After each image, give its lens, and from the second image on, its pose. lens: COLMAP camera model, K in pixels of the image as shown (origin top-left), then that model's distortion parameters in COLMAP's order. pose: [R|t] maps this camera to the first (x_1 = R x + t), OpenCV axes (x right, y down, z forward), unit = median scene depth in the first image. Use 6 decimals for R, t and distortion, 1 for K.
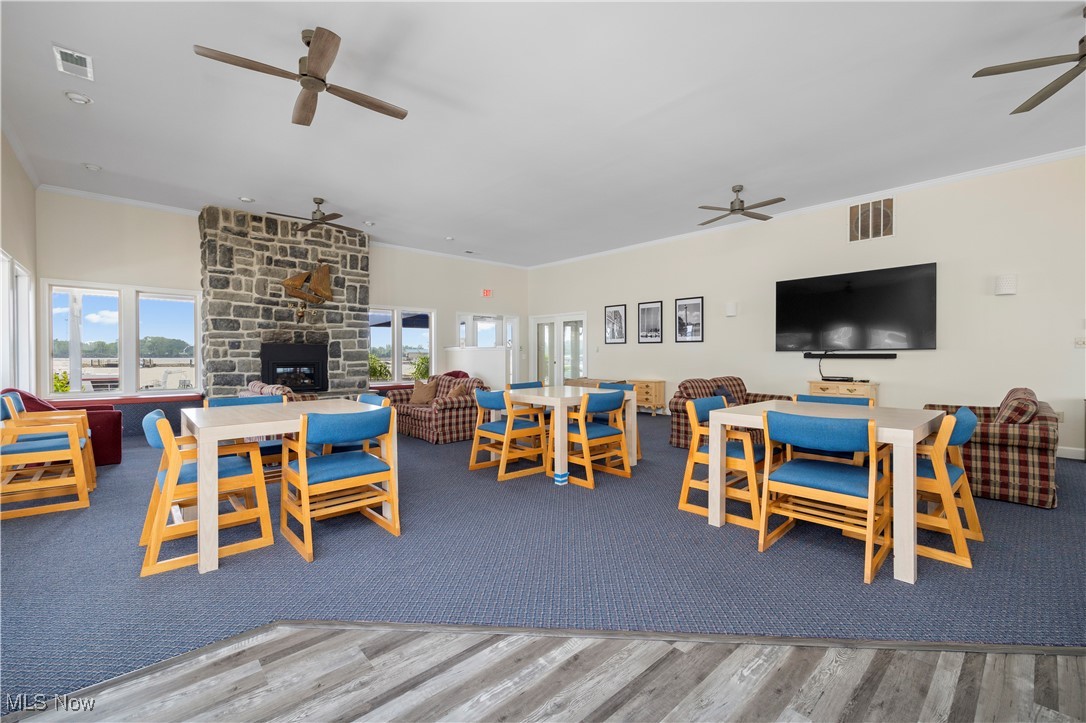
lens RADIAL K [[445.0, 0, 543.6], [0, 445.0, 357.2], [0, 0, 1]] dist [0.027551, -0.000166]
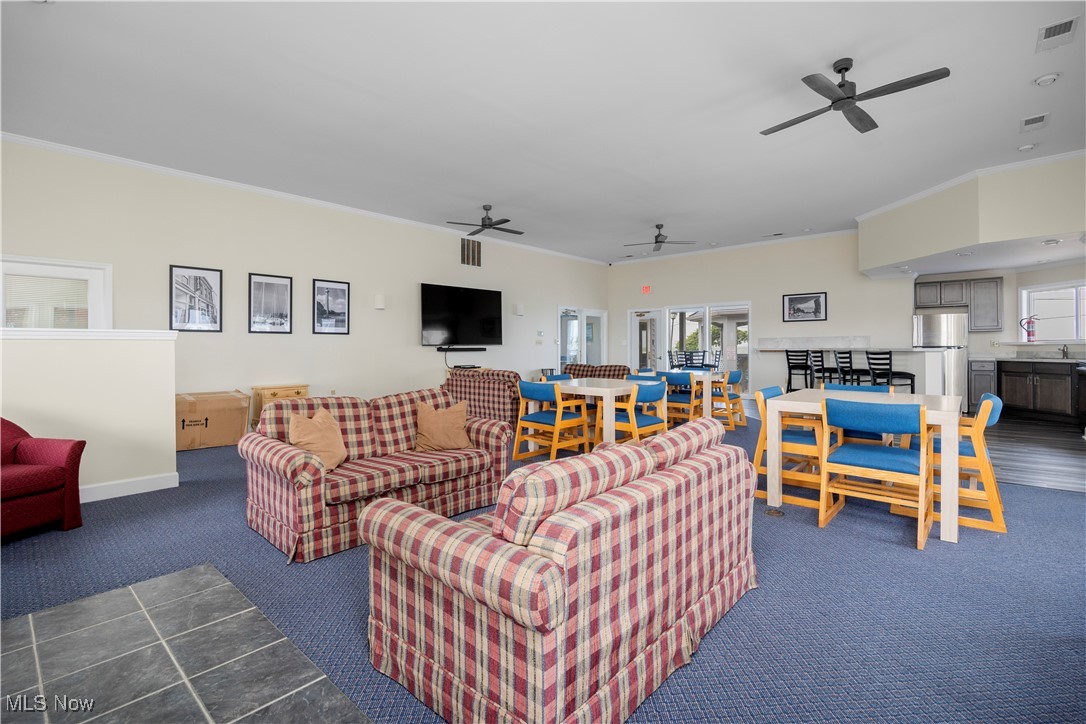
lens RADIAL K [[507.3, 0, 537.3], [0, 507.3, 351.9], [0, 0, 1]] dist [-0.014551, 0.001276]
pose [[-0.093838, -0.005532, 0.995572, -0.754136], [0.012182, 0.999903, 0.006705, -0.003076], [-0.995513, 0.012757, -0.093761, 0.834164]]
